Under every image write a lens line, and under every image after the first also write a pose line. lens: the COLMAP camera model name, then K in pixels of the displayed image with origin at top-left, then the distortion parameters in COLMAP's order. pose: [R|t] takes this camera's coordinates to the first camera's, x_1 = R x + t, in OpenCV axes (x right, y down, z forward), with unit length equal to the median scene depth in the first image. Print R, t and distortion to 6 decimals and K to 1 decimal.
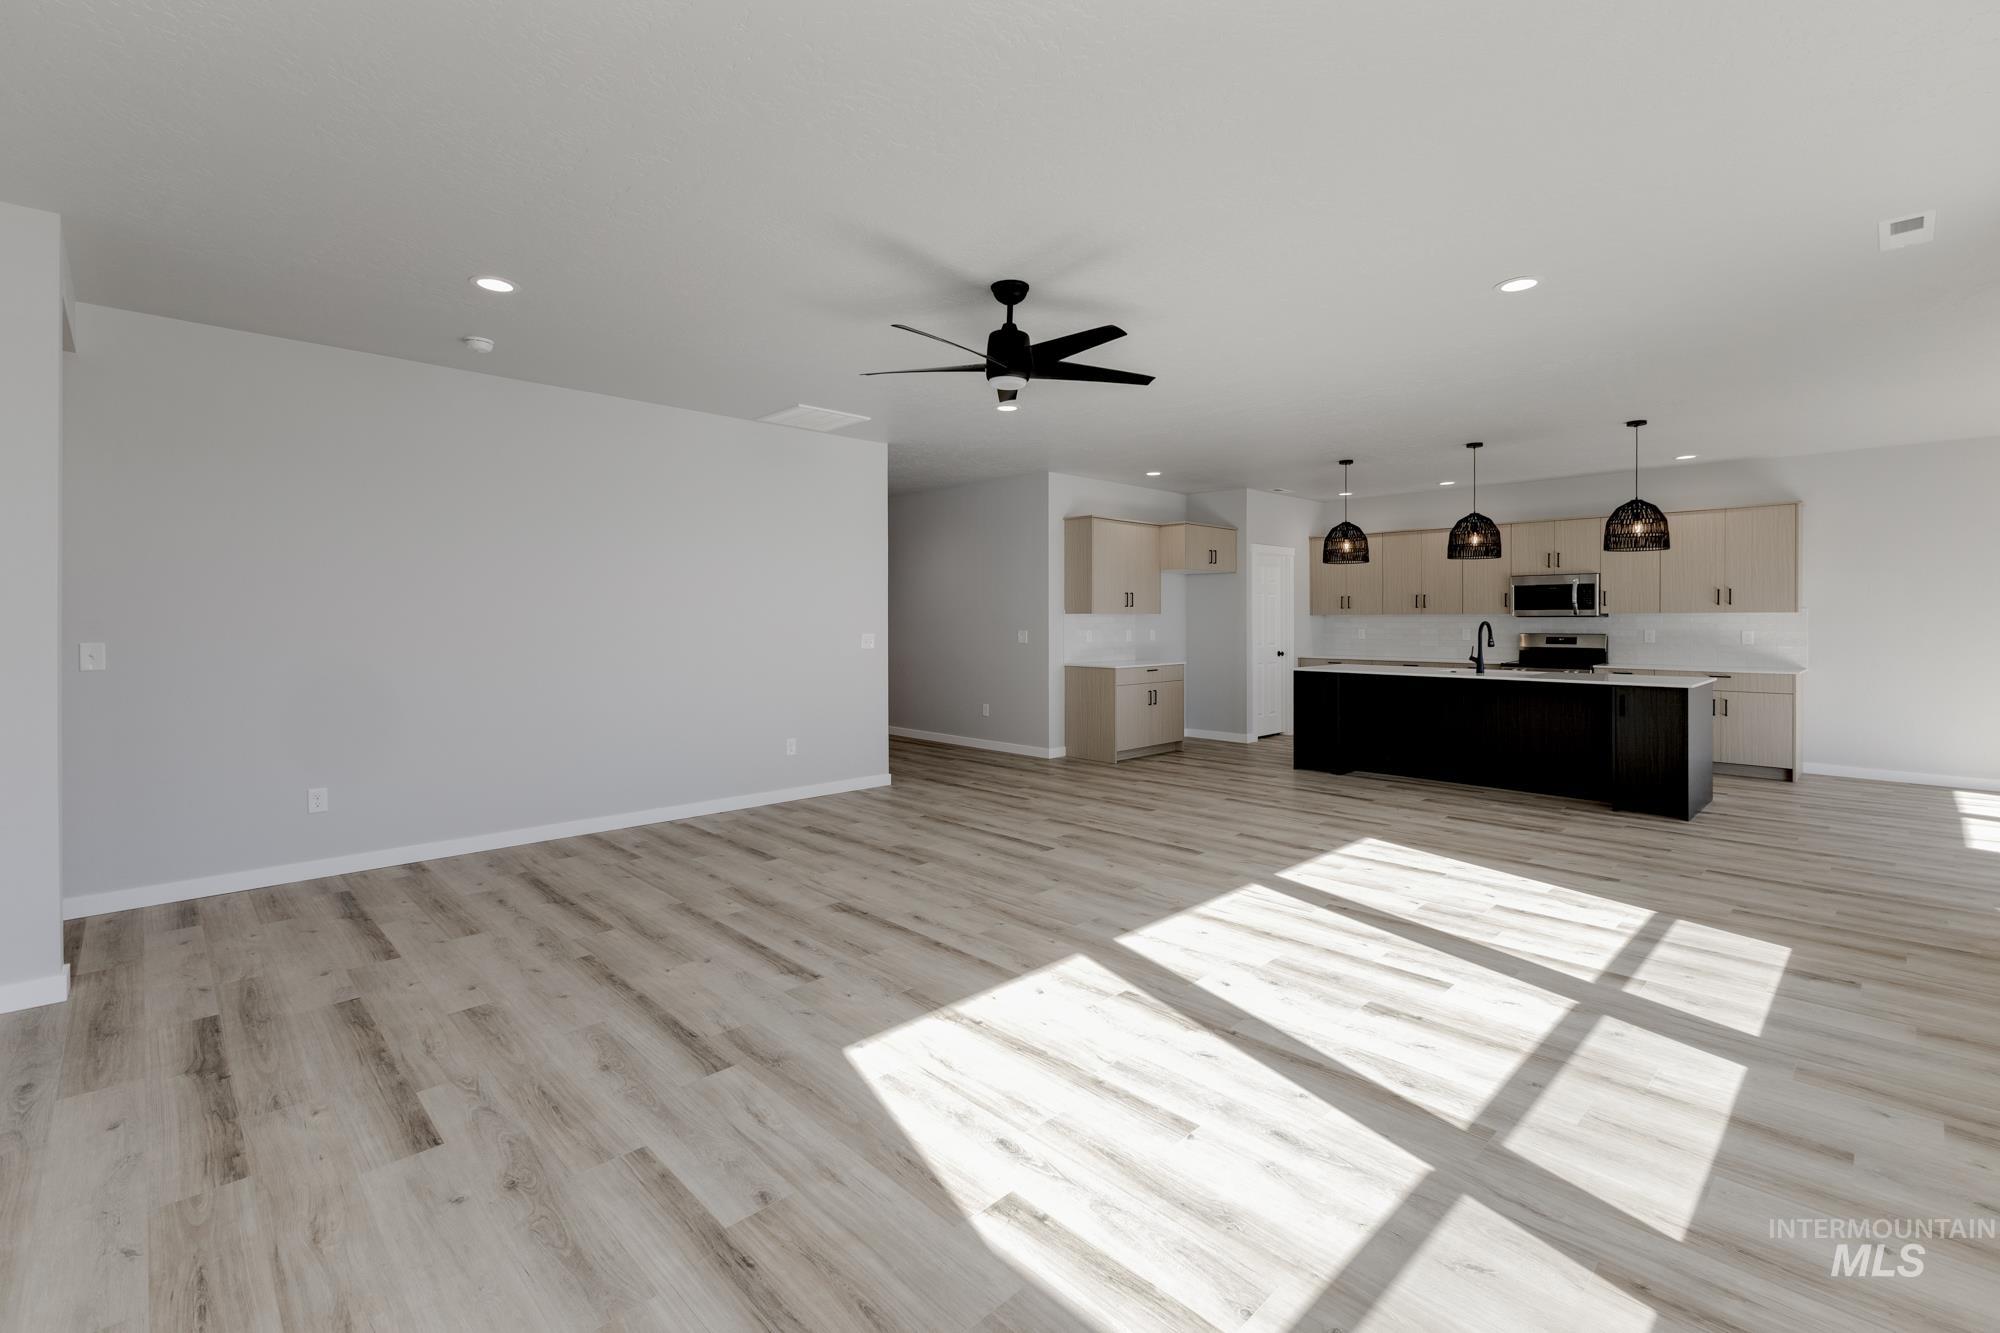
lens RADIAL K [[876.2, 0, 1005.1], [0, 876.2, 623.1], [0, 0, 1]] dist [0.012605, -0.003343]
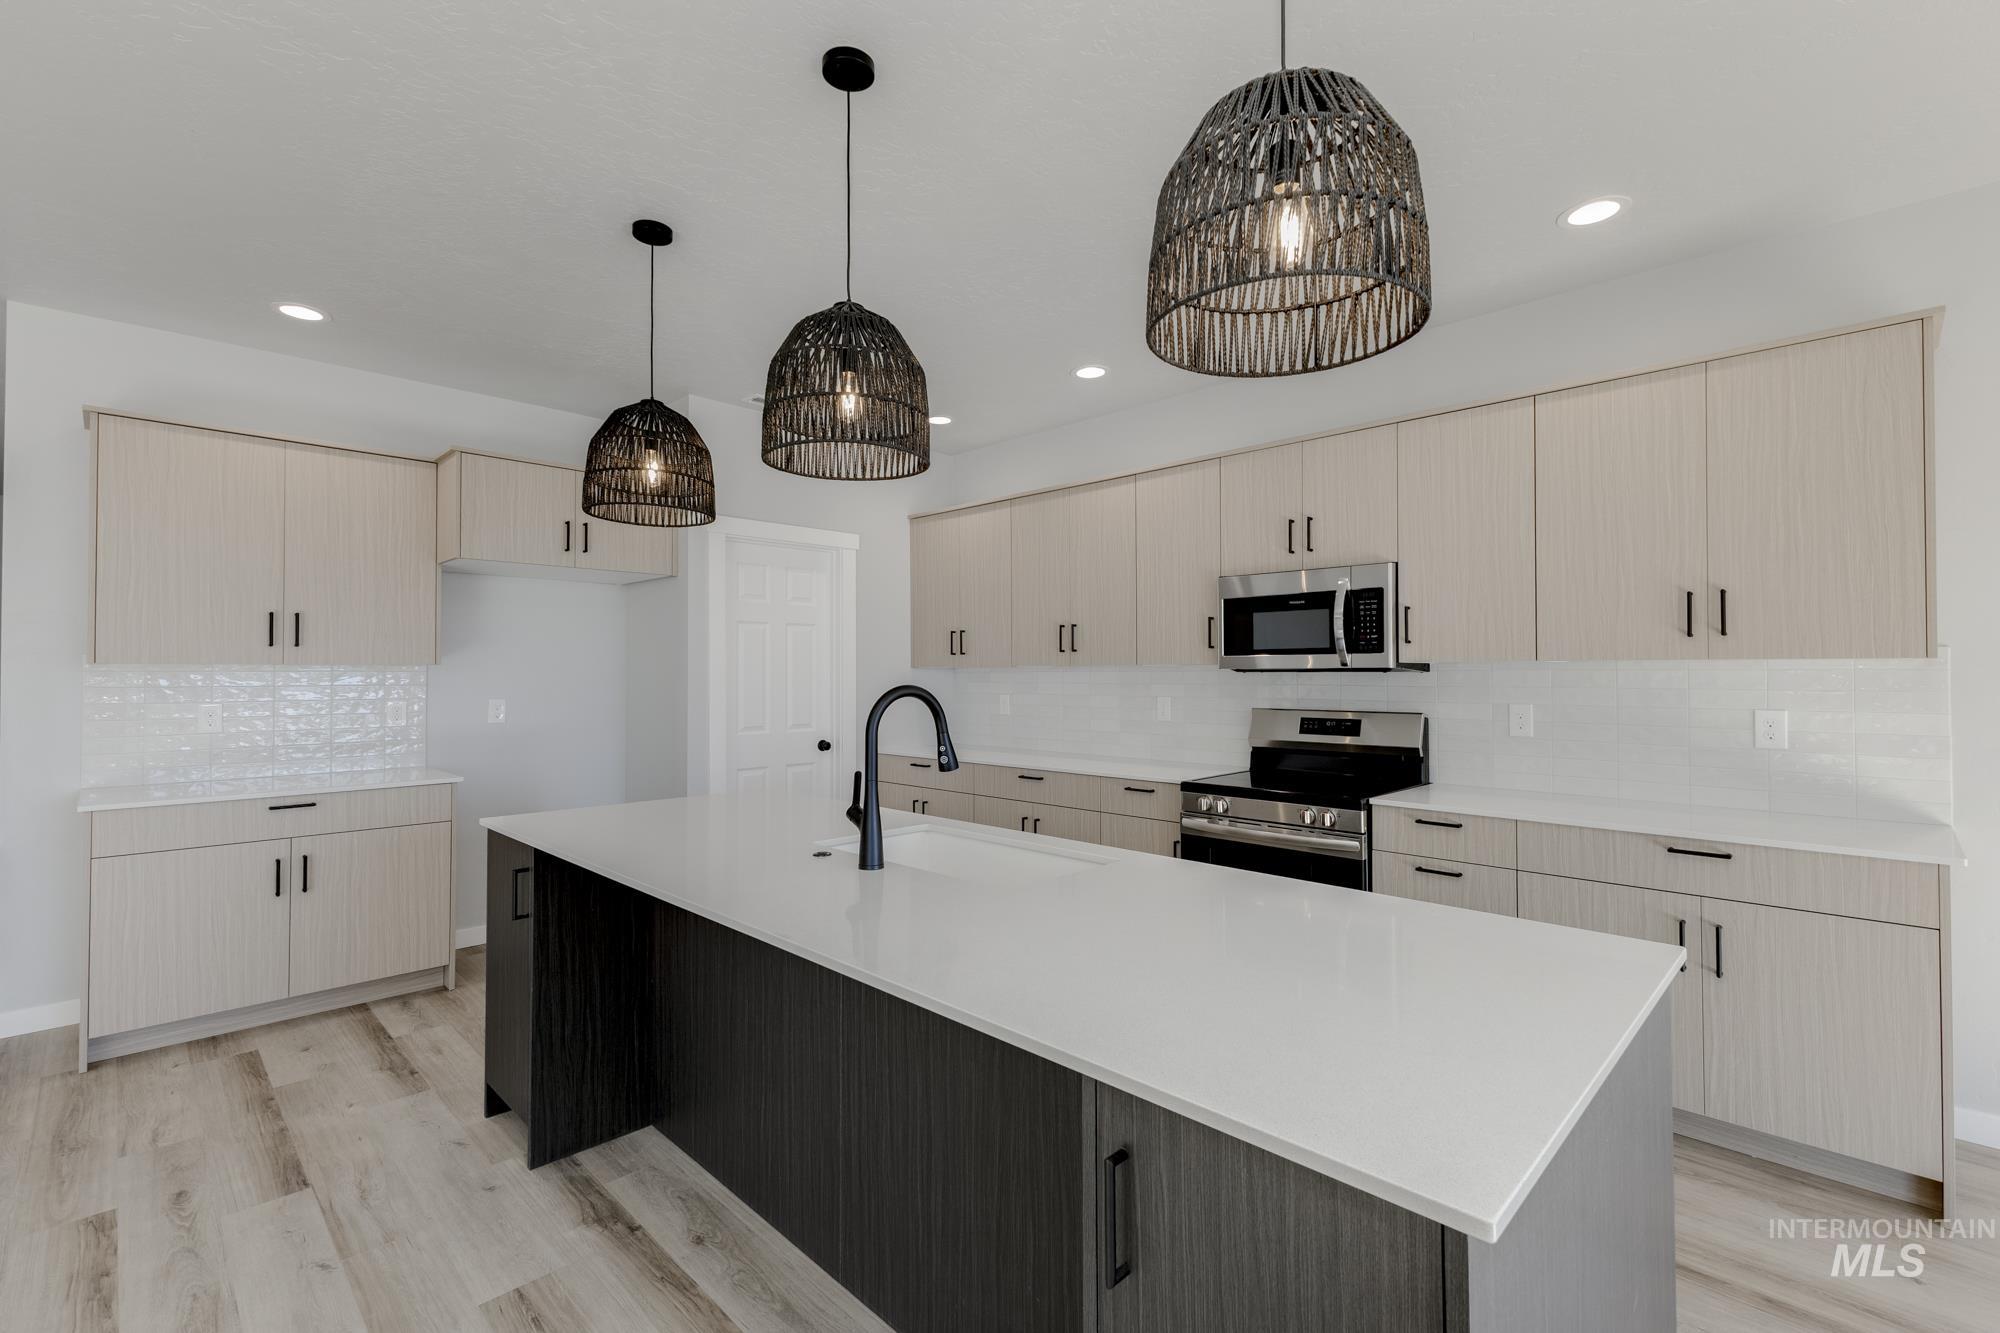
lens RADIAL K [[876.2, 0, 1005.4], [0, 876.2, 660.5], [0, 0, 1]] dist [0.012605, -0.003343]
pose [[0.999831, 0.000651, 0.018362, 0.481831], [-0.000289, 0.999806, -0.019708, -0.004217], [-0.018372, 0.019699, 0.999637, 0.595782]]
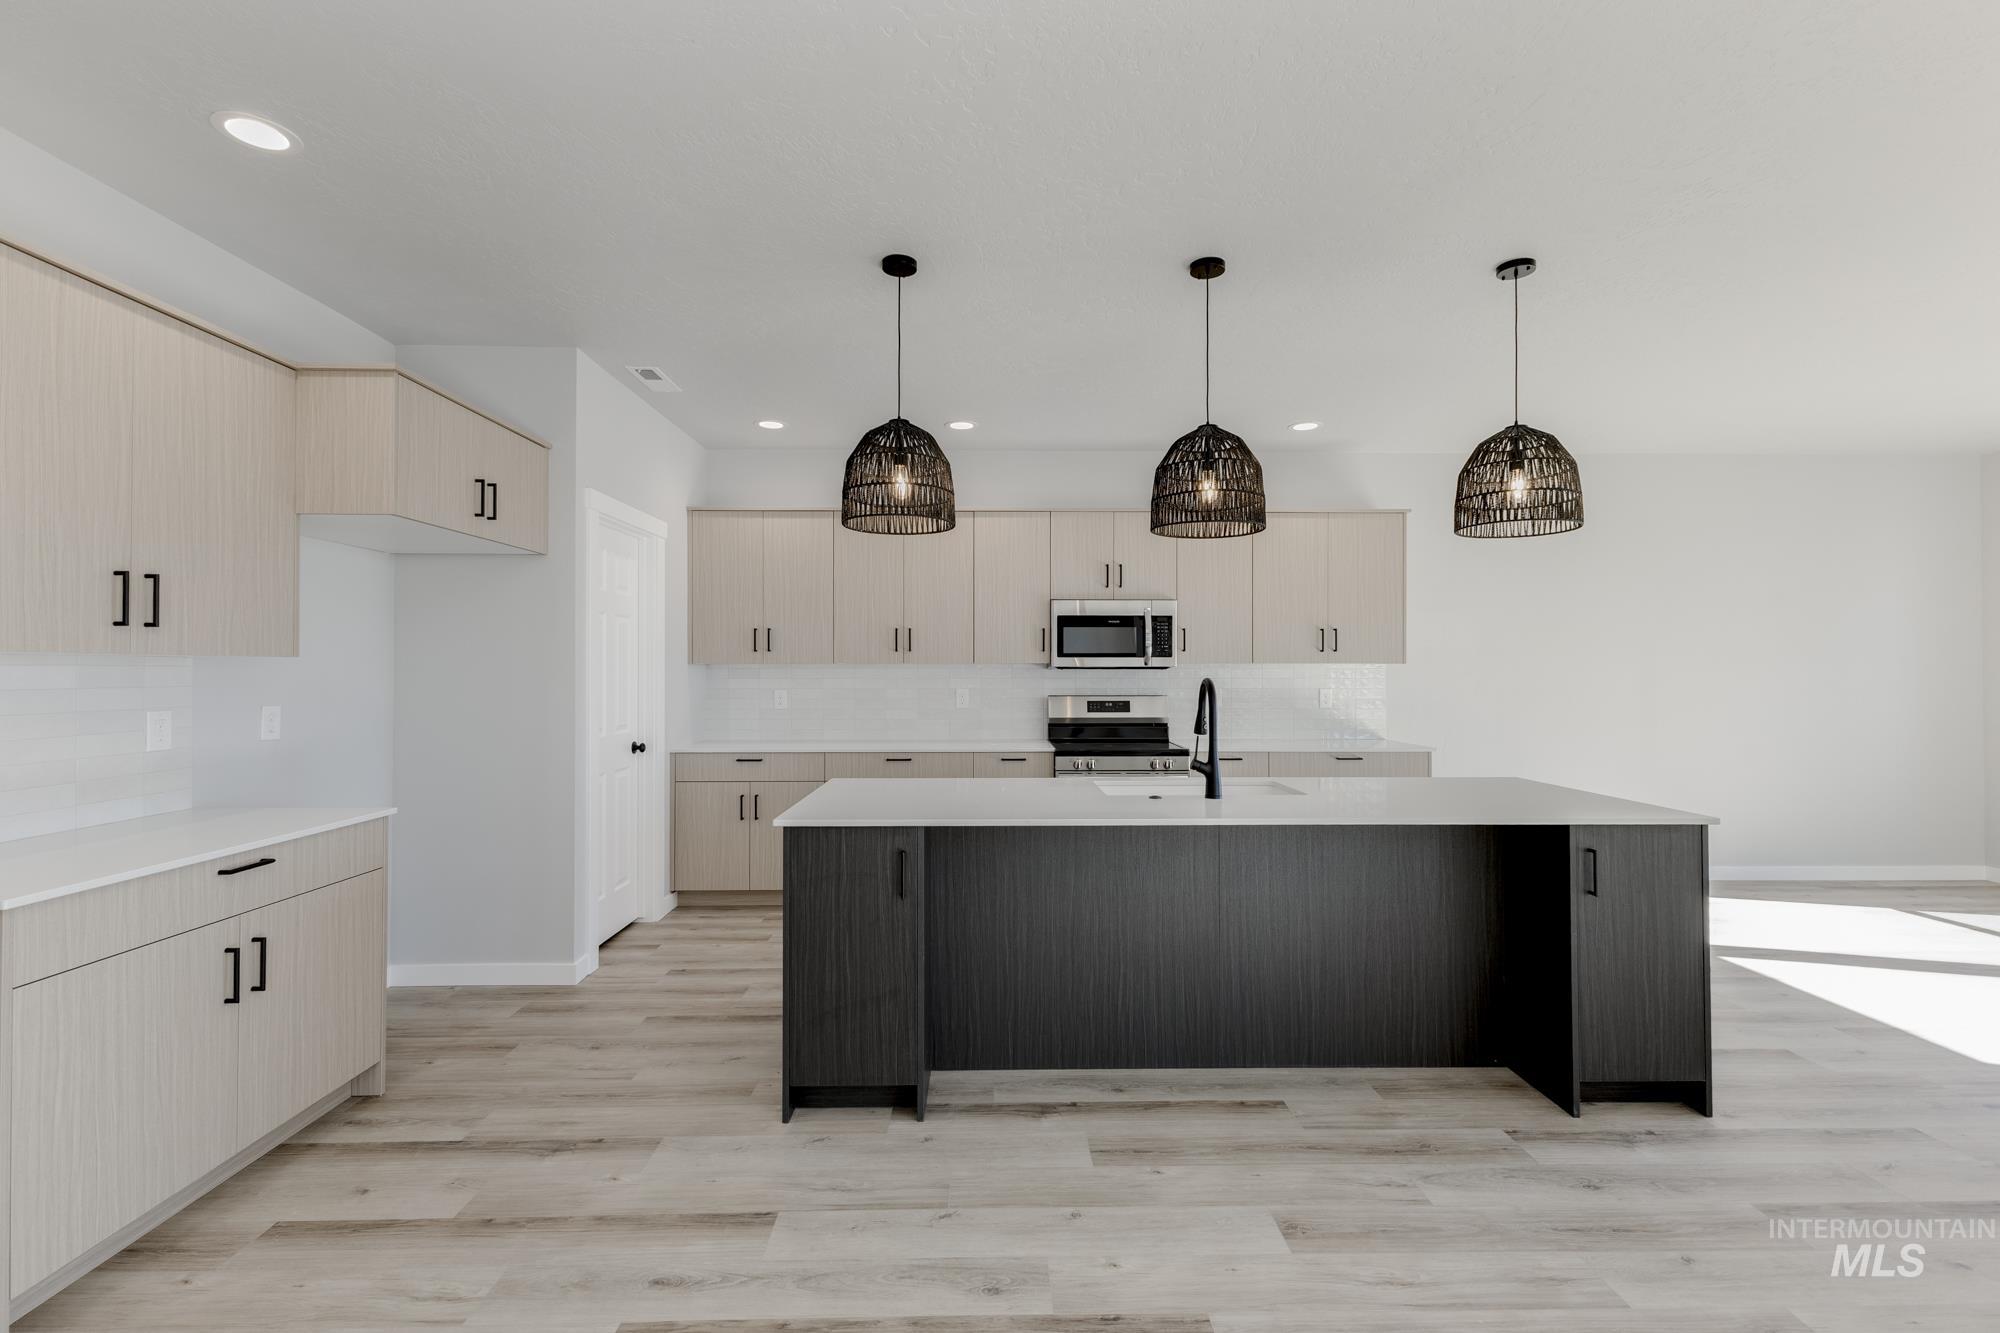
lens RADIAL K [[876.2, 0, 996.7], [0, 876.2, 666.9], [0, 0, 1]] dist [0.012605, -0.003343]
pose [[0.685737, 0.003550, 0.727841, 0.129059], [0.002366, 0.999972, -0.007107, -0.004496], [-0.727845, 0.006596, 0.685710, 0.651476]]
